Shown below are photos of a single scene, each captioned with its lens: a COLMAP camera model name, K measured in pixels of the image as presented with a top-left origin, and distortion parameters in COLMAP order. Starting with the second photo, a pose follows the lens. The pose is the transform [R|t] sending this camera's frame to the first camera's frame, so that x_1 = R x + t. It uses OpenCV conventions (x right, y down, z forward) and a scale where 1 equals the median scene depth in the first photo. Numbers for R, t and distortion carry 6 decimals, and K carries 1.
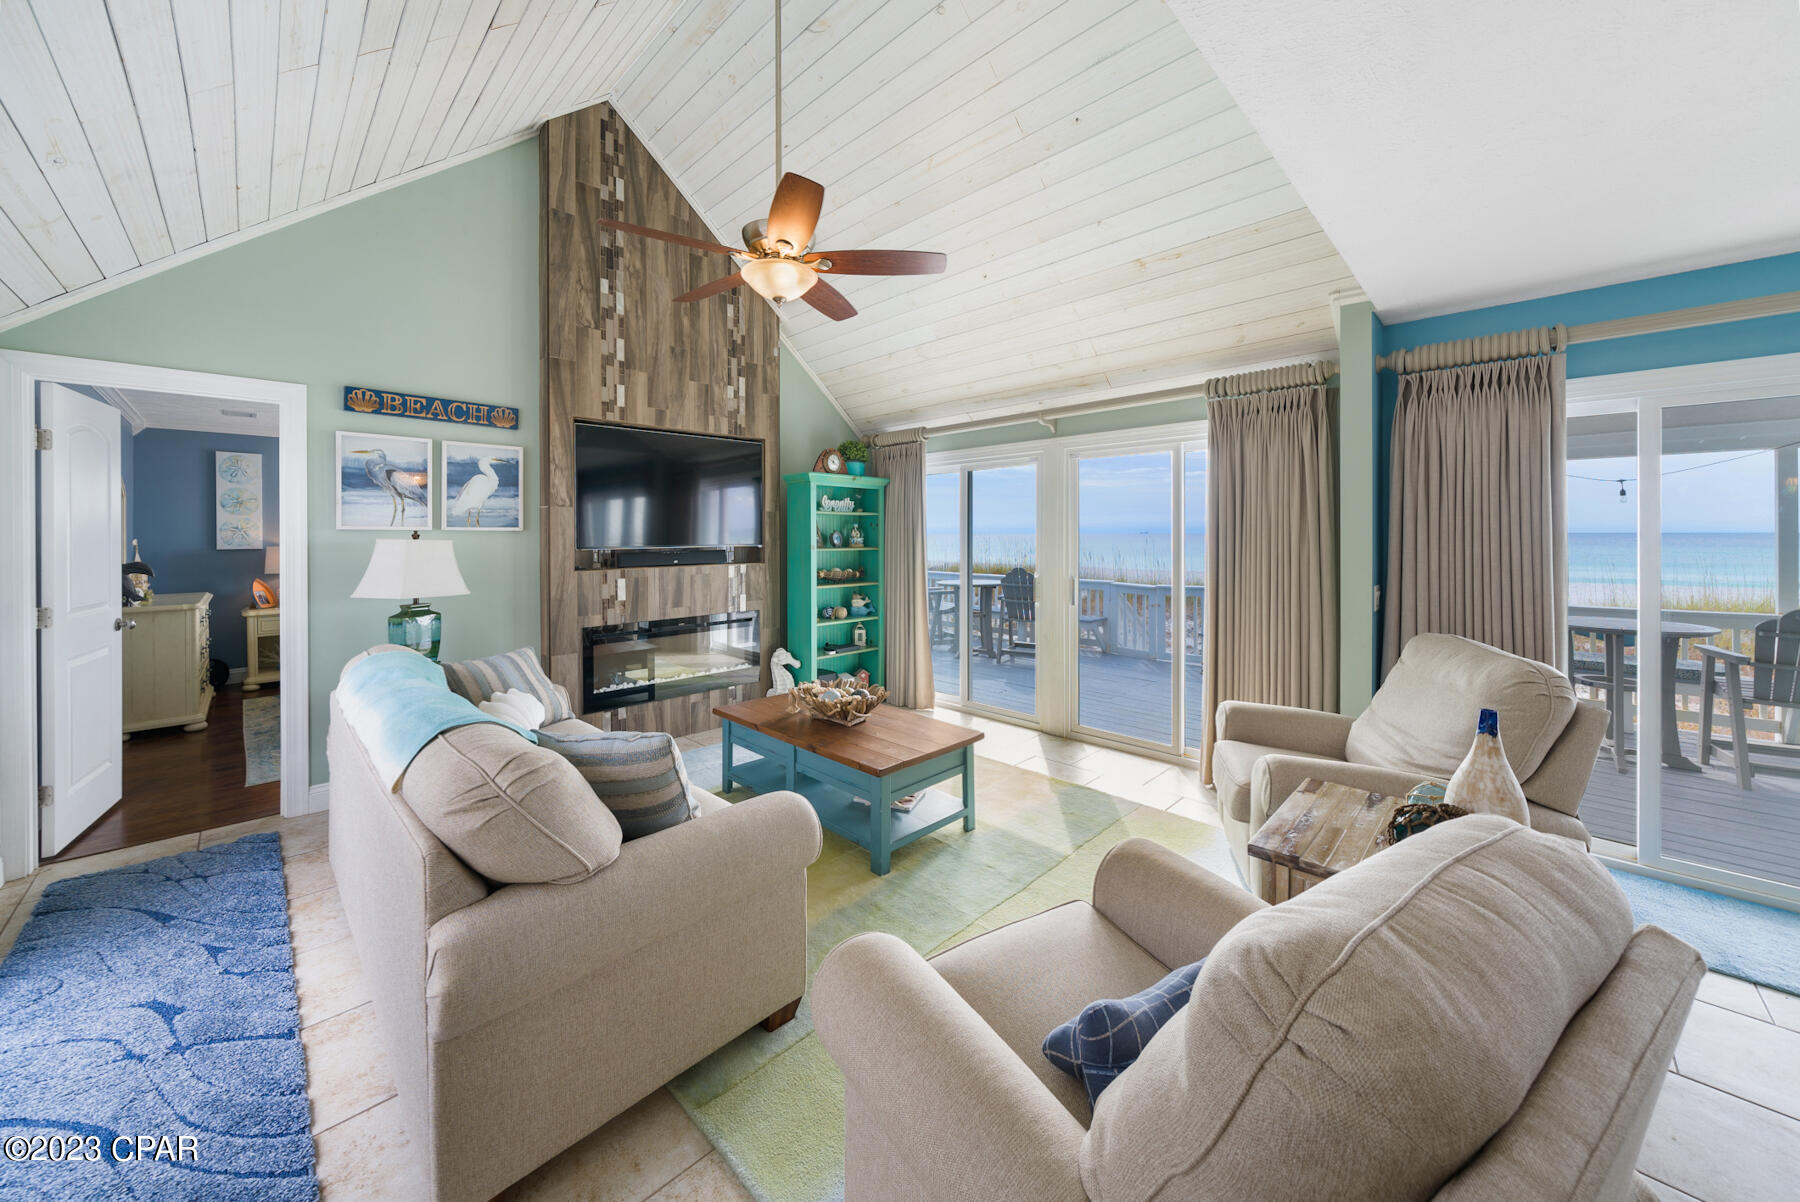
lens RADIAL K [[648.5, 0, 897.6], [0, 648.5, 531.6], [0, 0, 1]] dist [-0.006182, -0.000185]
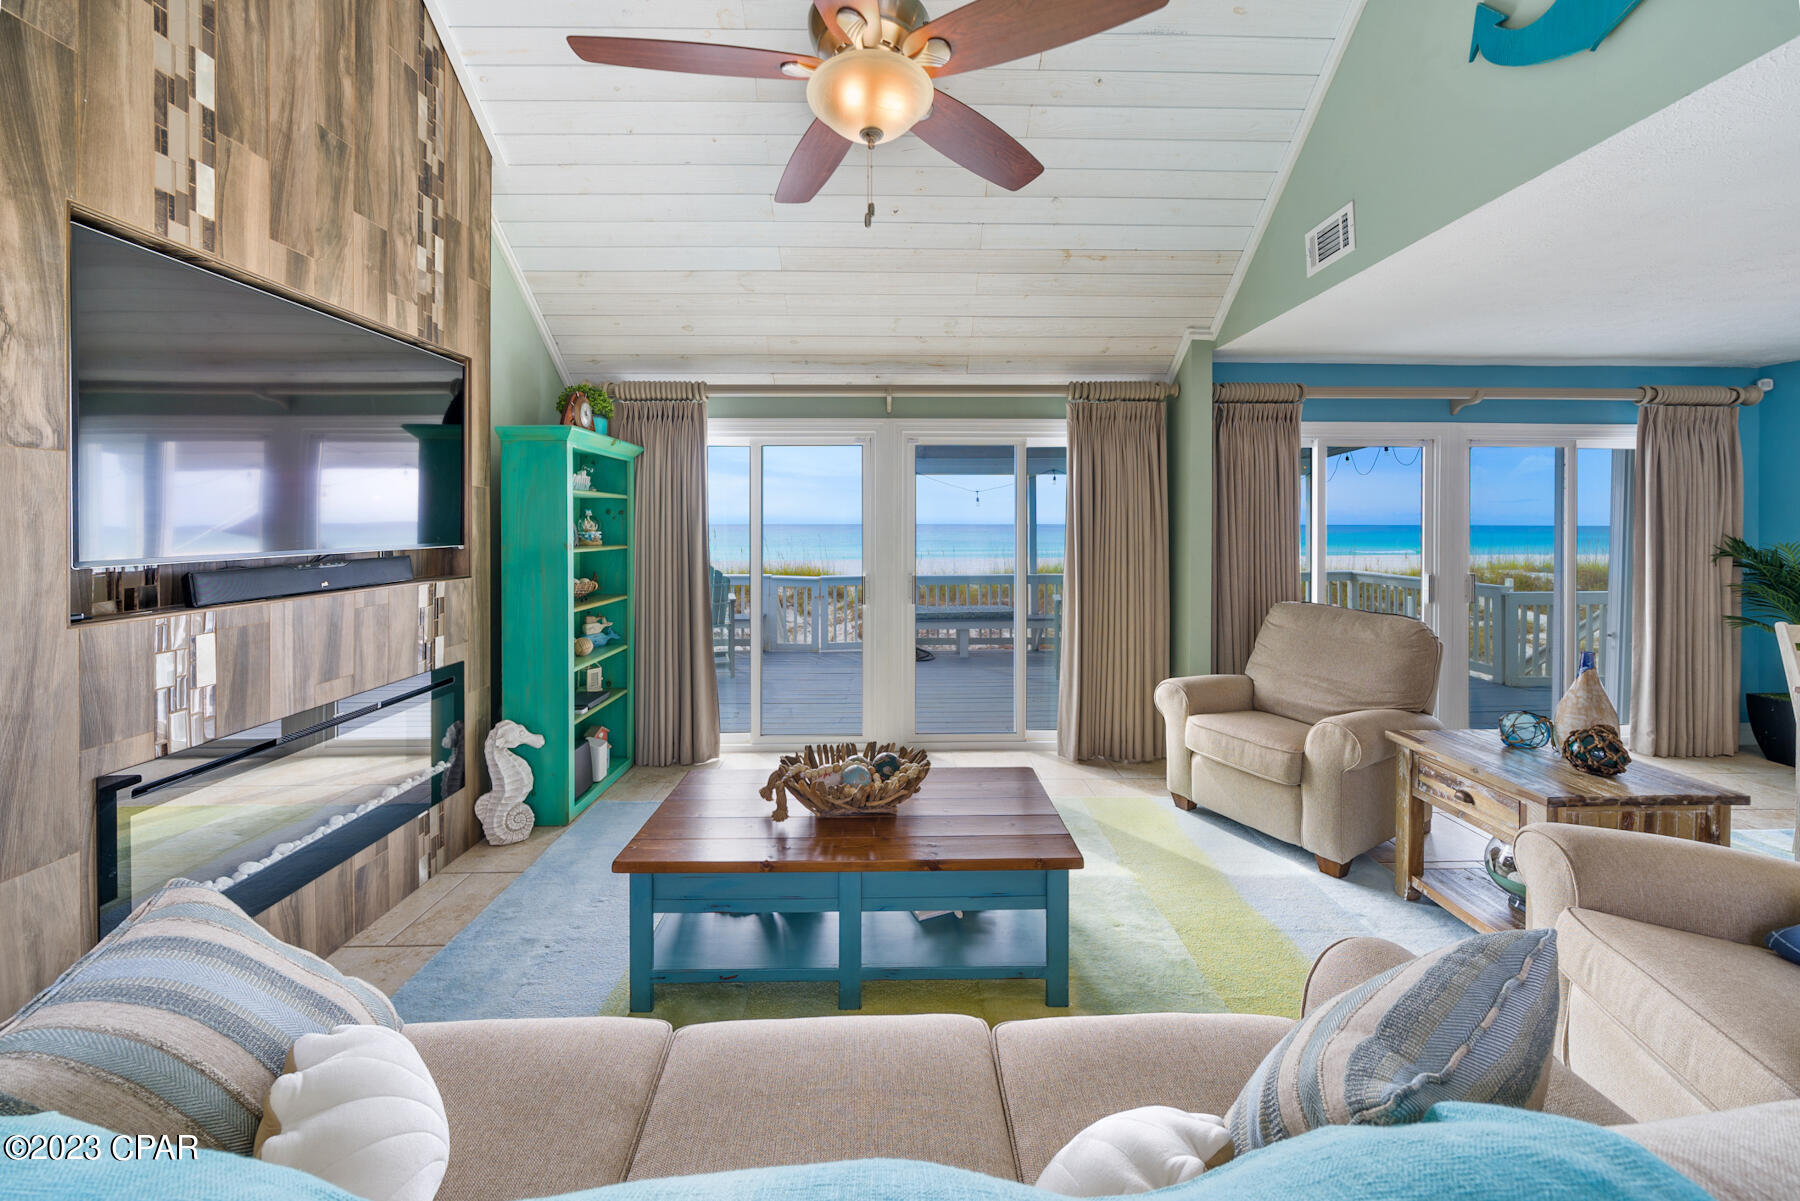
lens RADIAL K [[648.5, 0, 910.0], [0, 648.5, 522.3], [0, 0, 1]] dist [-0.006182, -0.000185]
pose [[0.693848, 0.004906, 0.720105, -0.392969], [-0.005161, 0.999985, -0.001840, -0.000043], [-0.720103, -0.002440, 0.693863, 0.374921]]
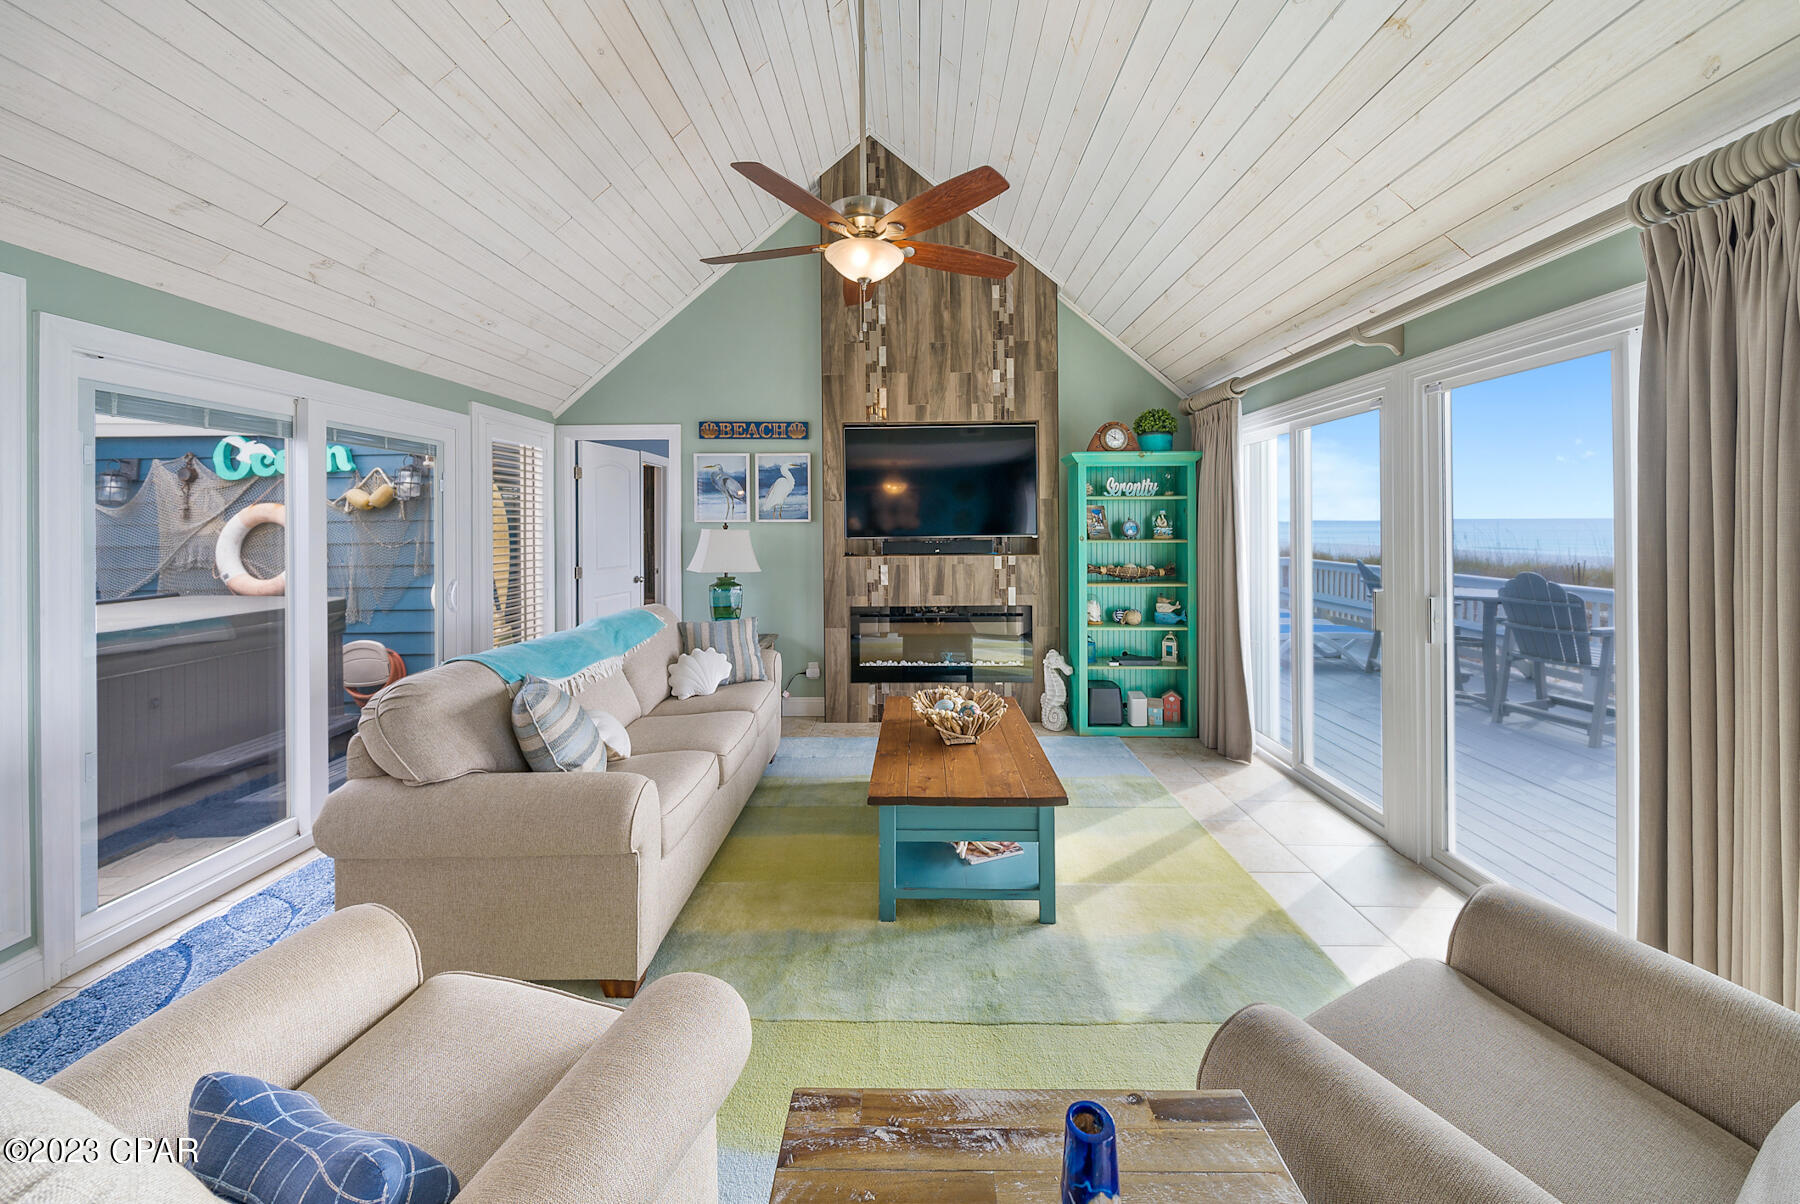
lens RADIAL K [[648.5, 0, 900.2], [0, 648.5, 519.5], [0, 0, 1]] dist [-0.006182, -0.000185]
pose [[0.689427, -0.008148, -0.724310, 0.370035], [0.008487, 0.999959, -0.003171, -0.000647], [0.724306, -0.003961, 0.689468, 0.252843]]
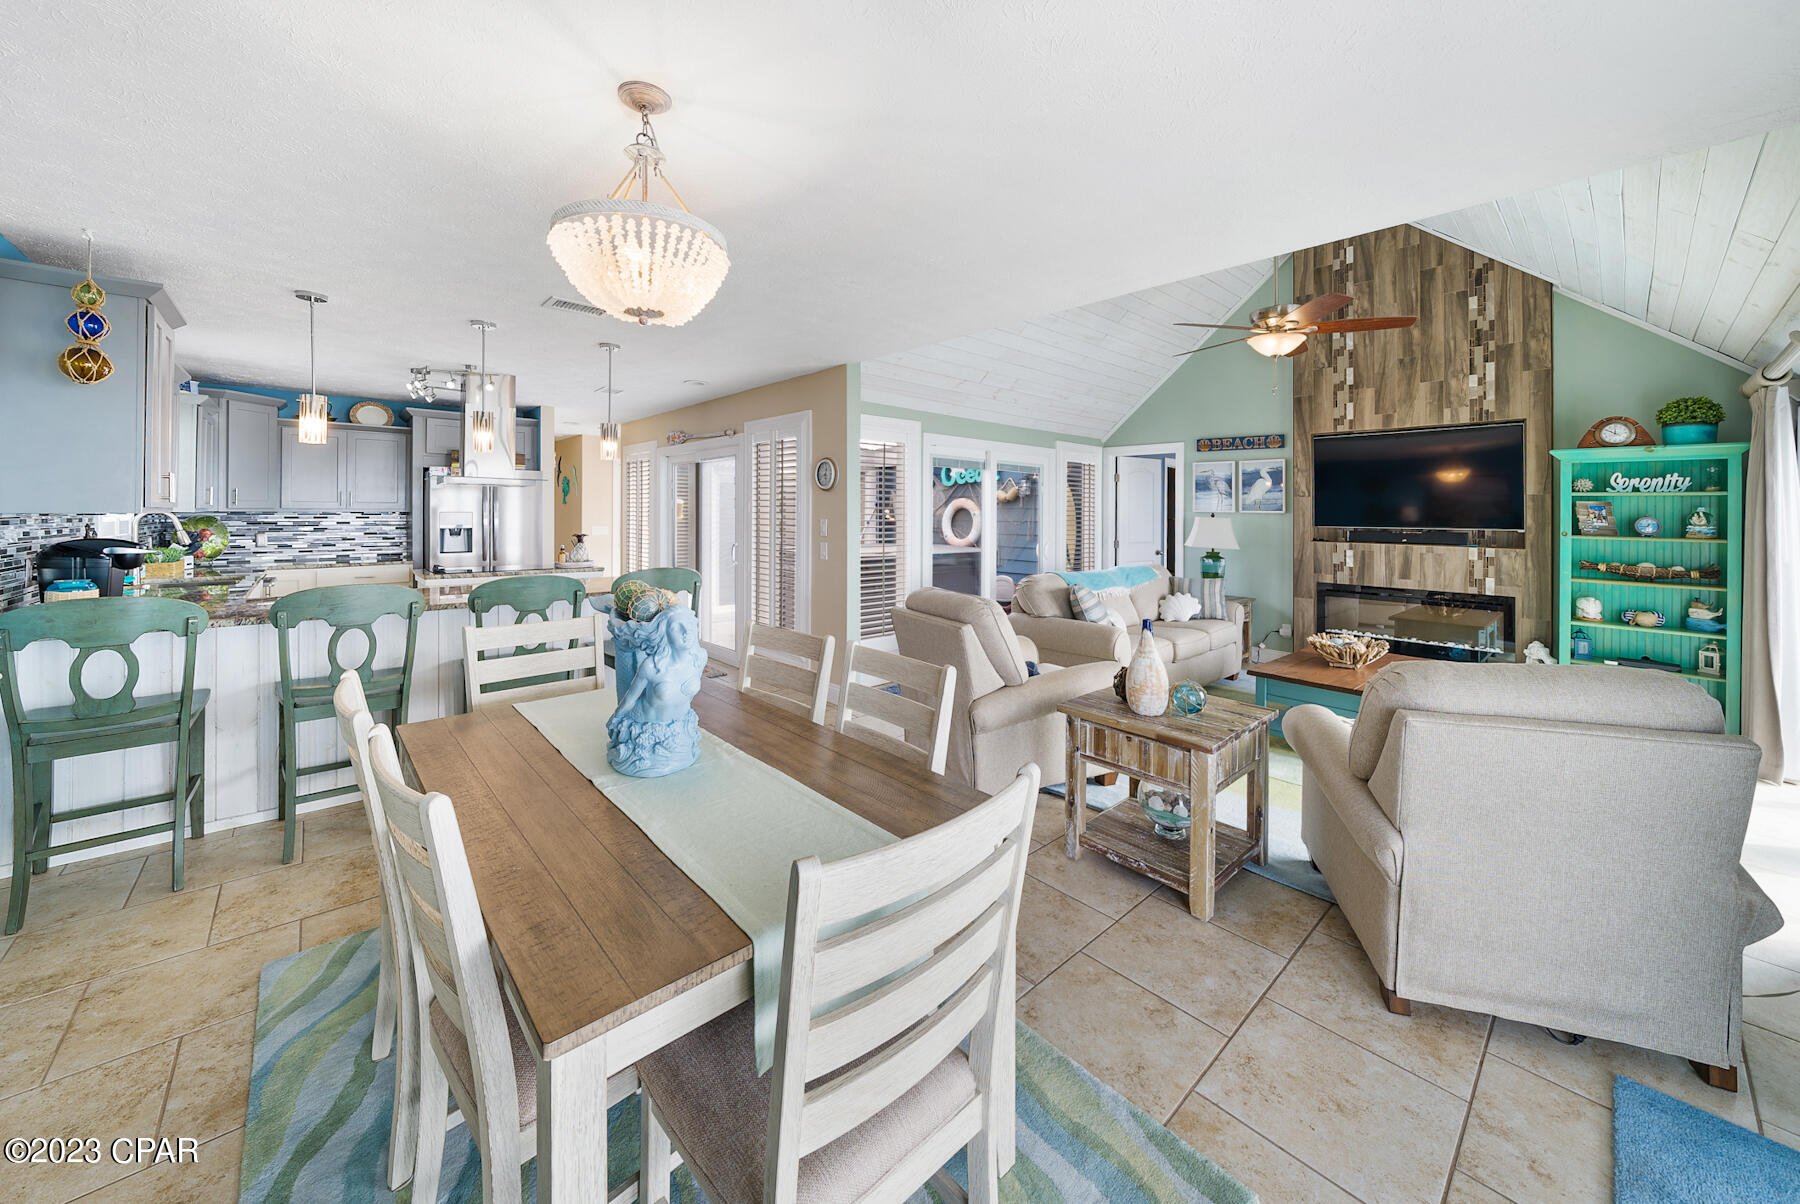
lens RADIAL K [[648.5, 0, 910.8], [0, 648.5, 502.6], [0, 0, 1]] dist [-0.006182, -0.000185]
pose [[-0.045711, -0.009981, -0.998905, 0.887162], [-0.006318, 0.999933, -0.009702, -0.005225], [0.998935, 0.005868, -0.045771, 0.162353]]
